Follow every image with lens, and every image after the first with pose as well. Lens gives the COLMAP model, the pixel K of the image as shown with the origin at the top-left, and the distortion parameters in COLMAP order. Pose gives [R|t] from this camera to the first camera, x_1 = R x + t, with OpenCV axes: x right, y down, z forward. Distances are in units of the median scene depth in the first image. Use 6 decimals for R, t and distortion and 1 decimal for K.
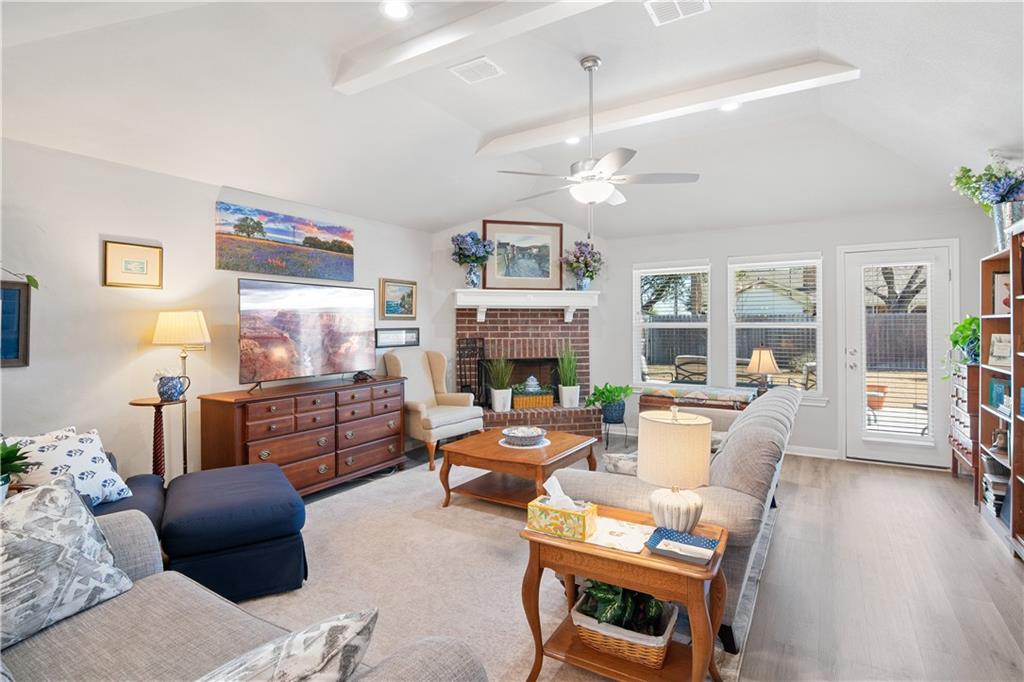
lens RADIAL K [[508.5, 0, 512.7], [0, 508.5, 323.6], [0, 0, 1]] dist [-0.001929, -0.000812]
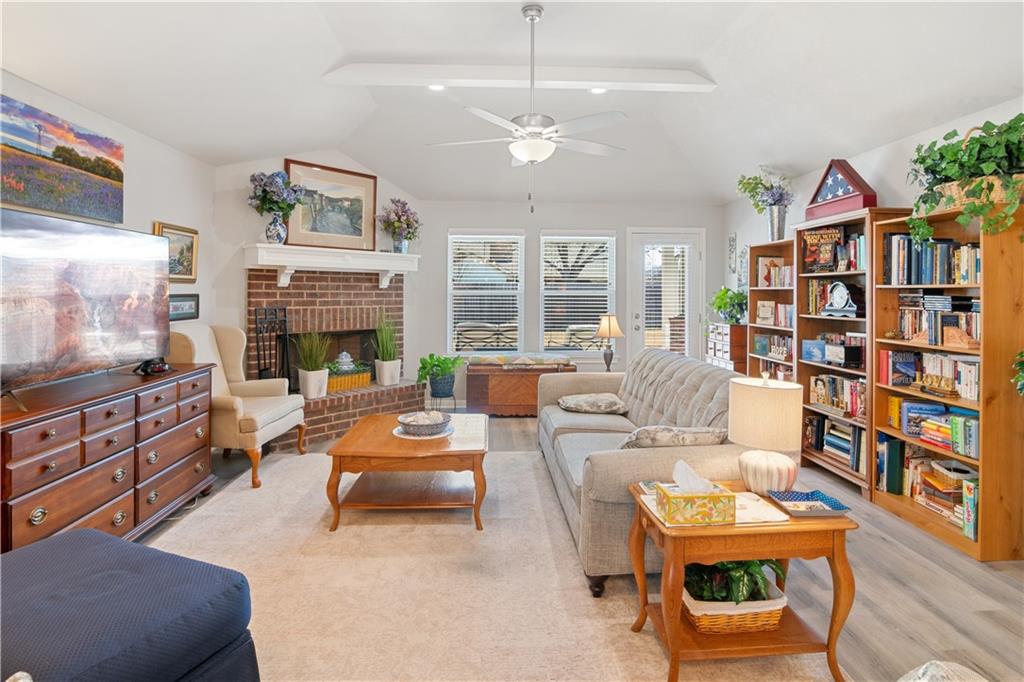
lens RADIAL K [[520.6, 0, 513.2], [0, 520.6, 283.7], [0, 0, 1]] dist [0.000705, -0.017357]
pose [[0.821971, 0.015697, 0.569313, -0.241394], [-0.009319, 0.999857, -0.014113, 0.000020], [-0.569453, 0.006295, 0.821999, 0.138643]]
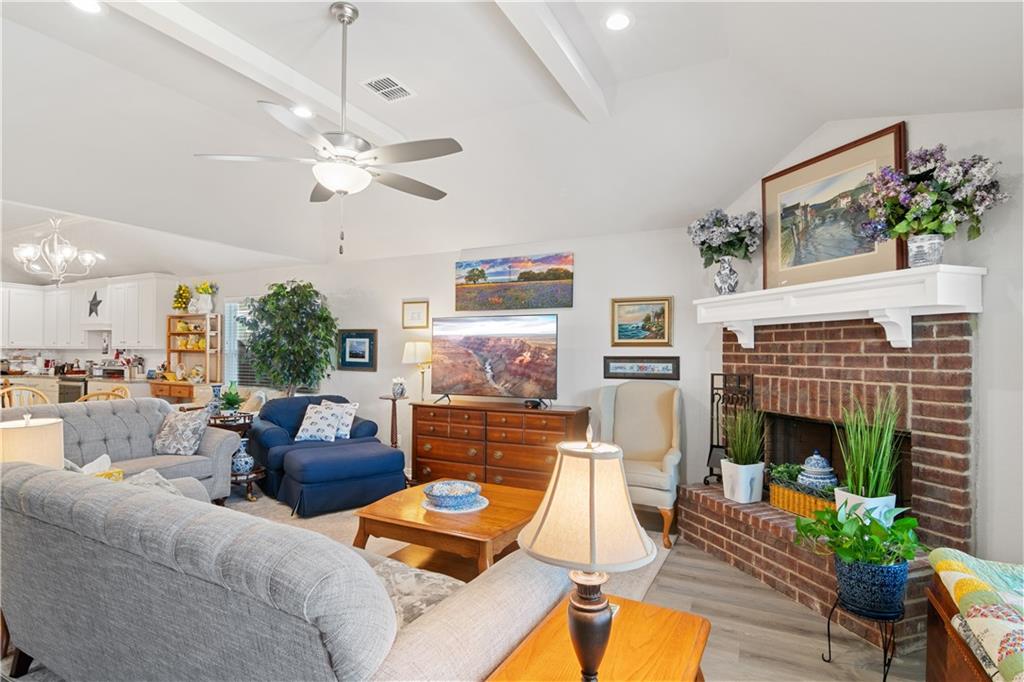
lens RADIAL K [[505.9, 0, 505.6], [0, 505.9, 346.1], [0, 0, 1]] dist [-0.001256, -0.000544]
pose [[0.082608, -0.010536, -0.996526, 0.550153], [-0.003715, 0.999934, -0.010880, 0.001943], [0.996575, 0.004600, 0.082564, 0.694289]]
